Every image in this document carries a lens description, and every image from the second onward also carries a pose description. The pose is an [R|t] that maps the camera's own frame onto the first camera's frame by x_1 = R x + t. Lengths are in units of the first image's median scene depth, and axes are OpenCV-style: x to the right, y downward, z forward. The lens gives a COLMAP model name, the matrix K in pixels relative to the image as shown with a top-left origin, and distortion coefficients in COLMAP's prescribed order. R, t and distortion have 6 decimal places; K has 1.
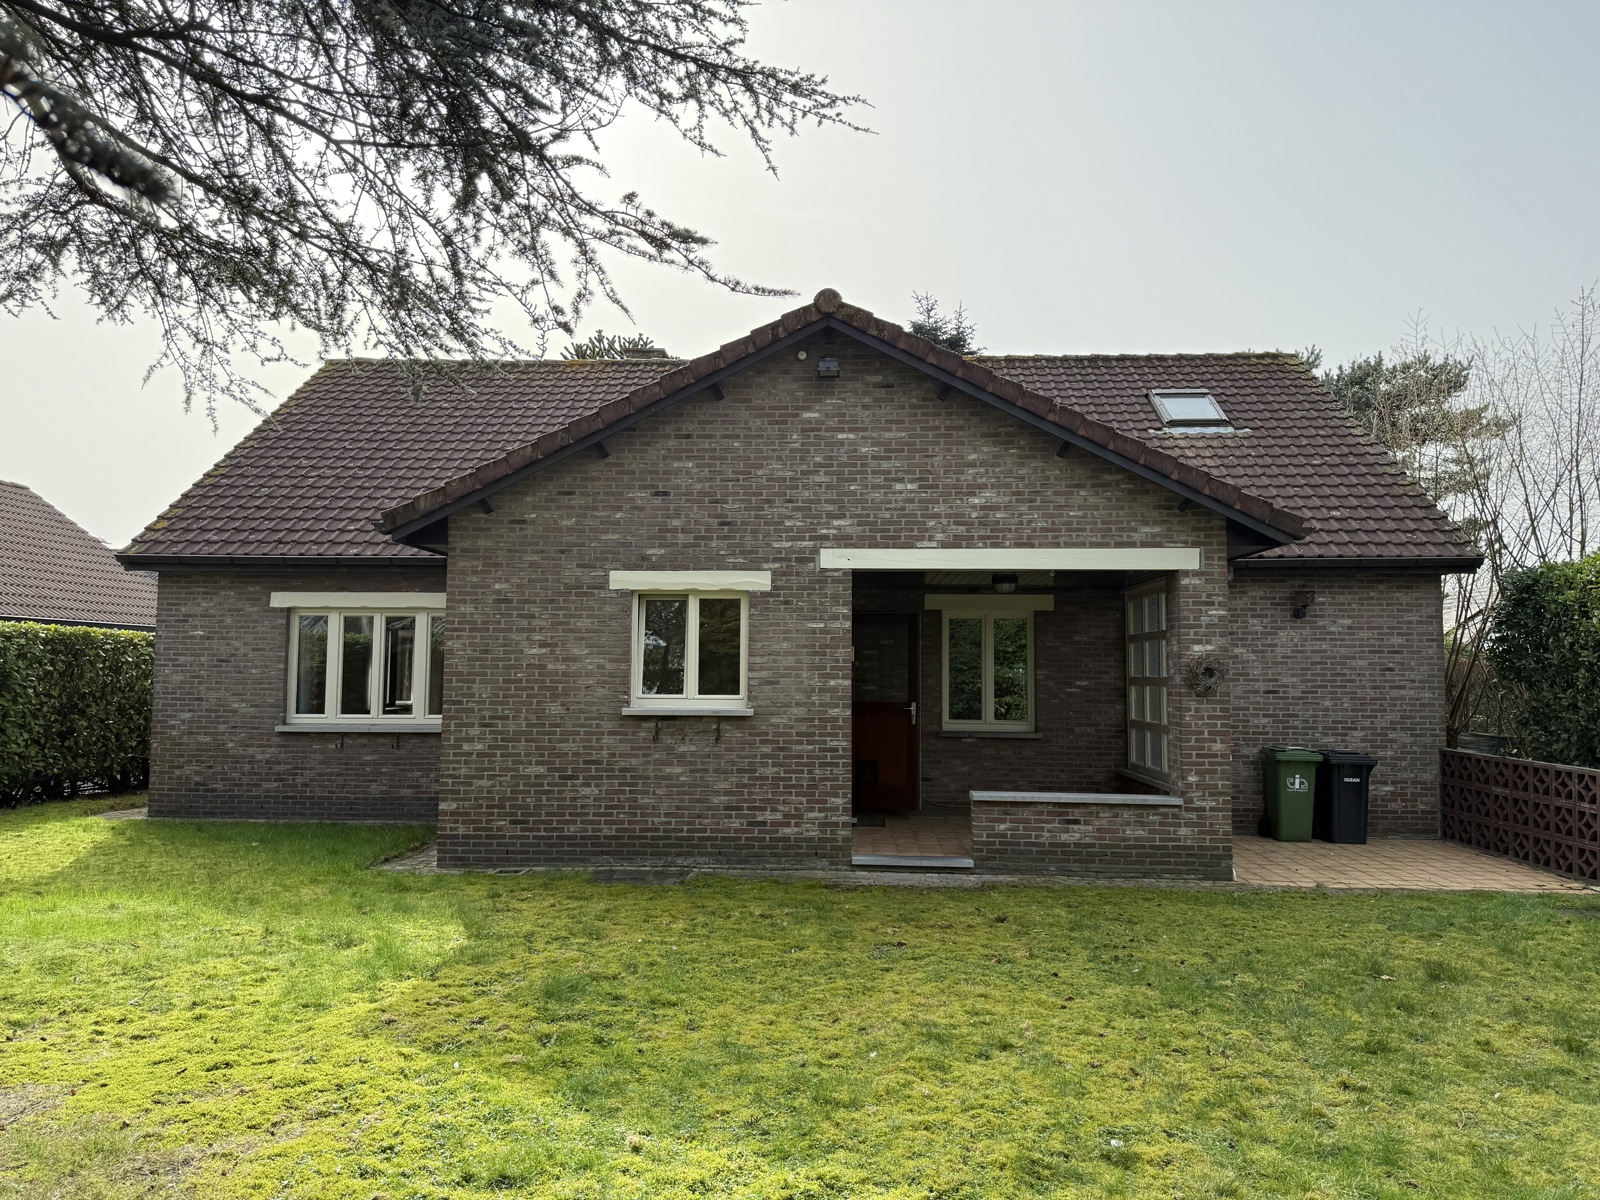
lens RADIAL K [[1104.6, 0, 773.3], [0, 1104.6, 593.2], [0, 0, 1]] dist [0.100049, -0.234483]
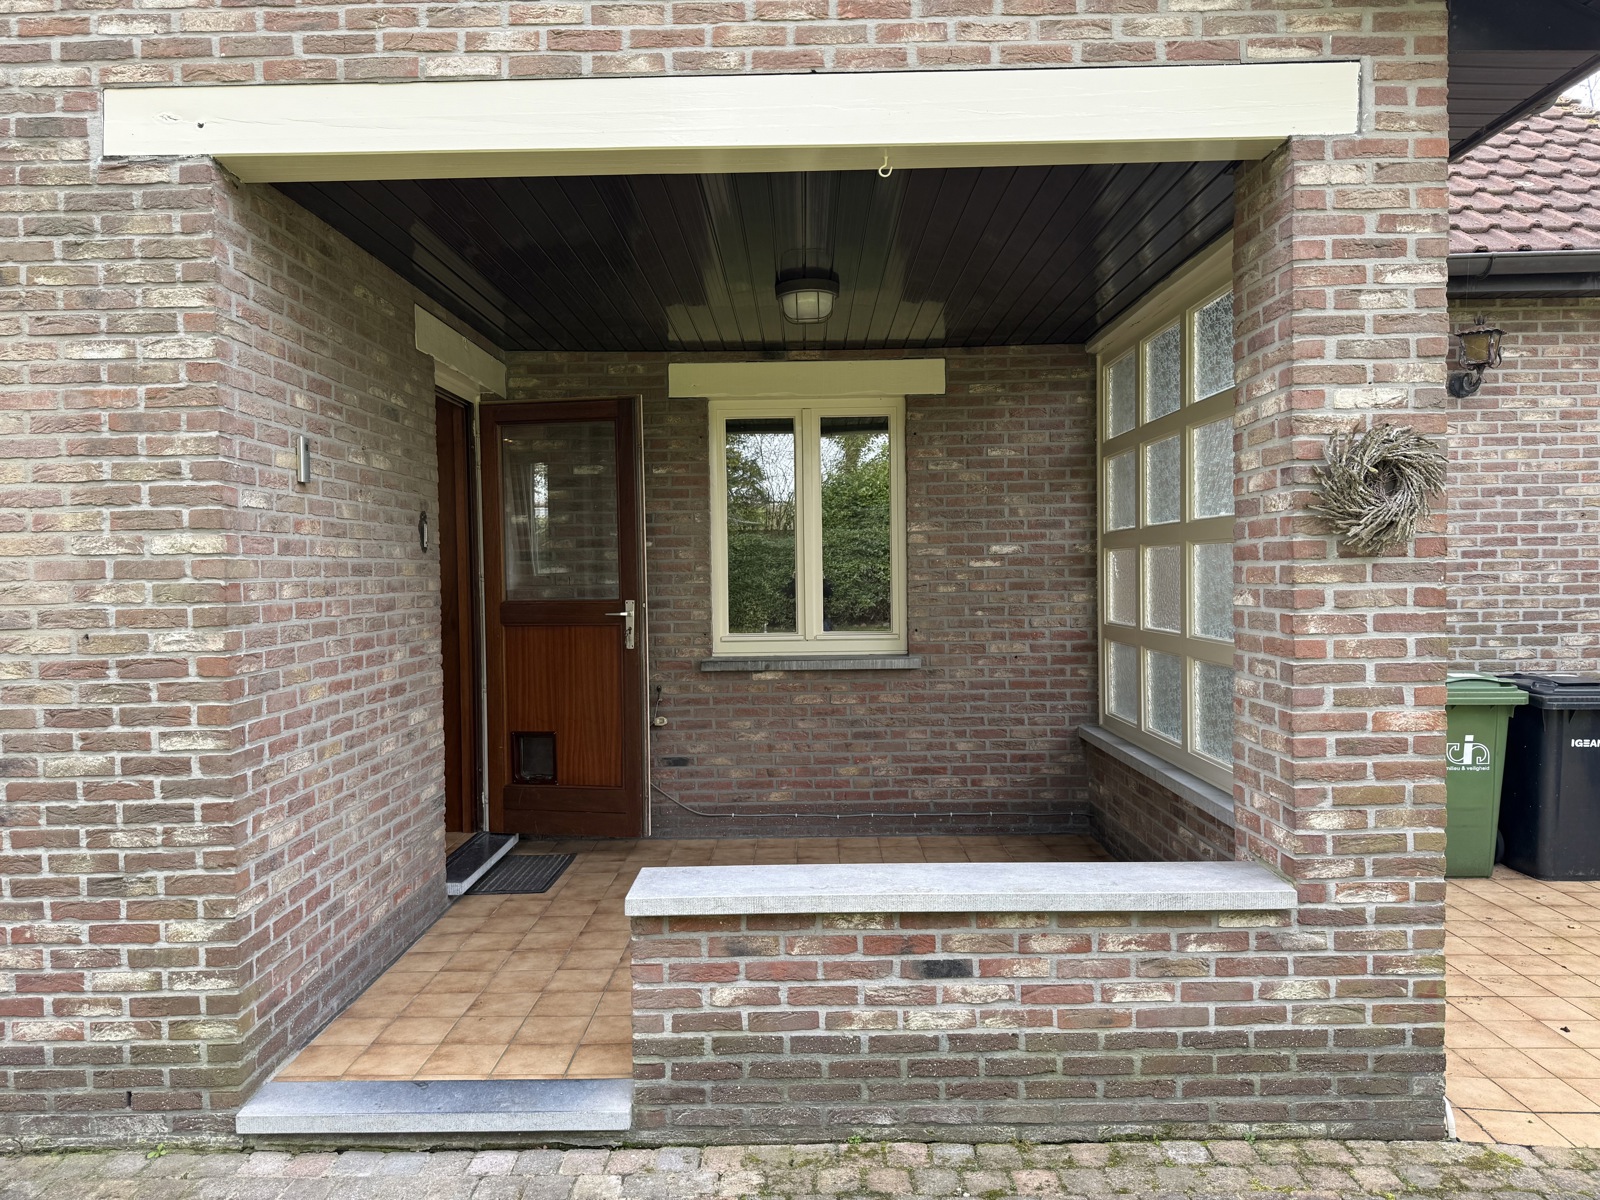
lens RADIAL K [[1115.1, 0, 800.0], [0, 1115.1, 600.0], [0, 0, 1]] dist [0.050190, -0.092551]
pose [[0.997634, -0.026479, 0.063451, 0.207265], [0.020056, 0.994804, 0.099813, 0.069418], [-0.065765, -0.098305, 0.992981, 0.689970]]
